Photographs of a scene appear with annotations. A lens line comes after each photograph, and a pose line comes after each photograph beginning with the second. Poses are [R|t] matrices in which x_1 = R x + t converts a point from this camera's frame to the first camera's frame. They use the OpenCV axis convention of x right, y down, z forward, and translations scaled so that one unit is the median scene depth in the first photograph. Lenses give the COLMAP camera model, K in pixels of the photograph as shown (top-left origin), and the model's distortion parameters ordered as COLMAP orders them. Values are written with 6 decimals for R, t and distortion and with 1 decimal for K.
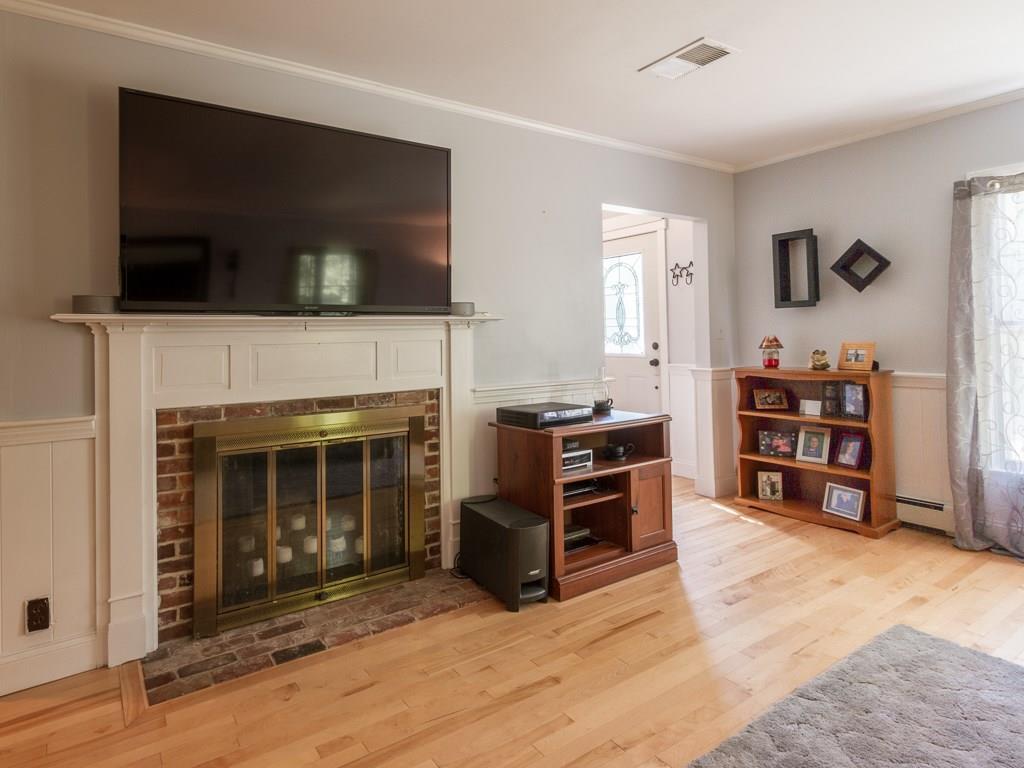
lens RADIAL K [[602.1, 0, 512.0], [0, 602.1, 384.0], [0, 0, 1]] dist [0.000482, 0.000407]
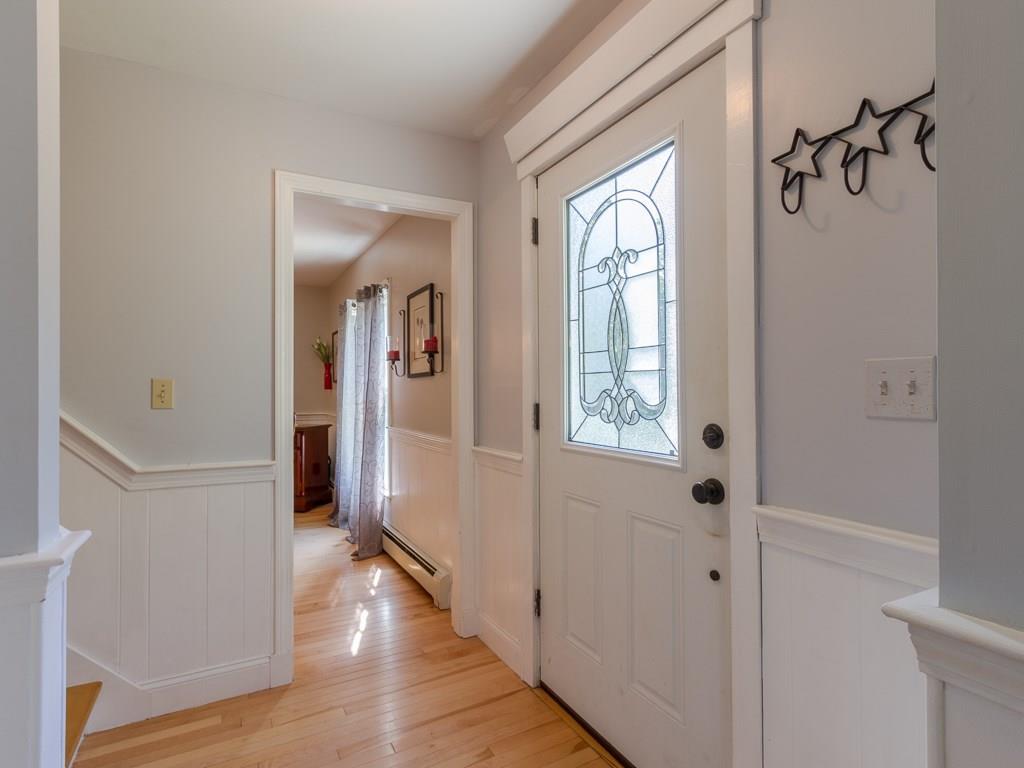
lens RADIAL K [[602.1, 0, 512.0], [0, 602.1, 384.0], [0, 0, 1]] dist [0.000482, 0.000407]
pose [[0.991159, 0.043808, -0.125238, 0.169964], [-0.055952, 0.993888, -0.095158, -0.053527], [0.120304, 0.101324, 0.987553, 0.668713]]
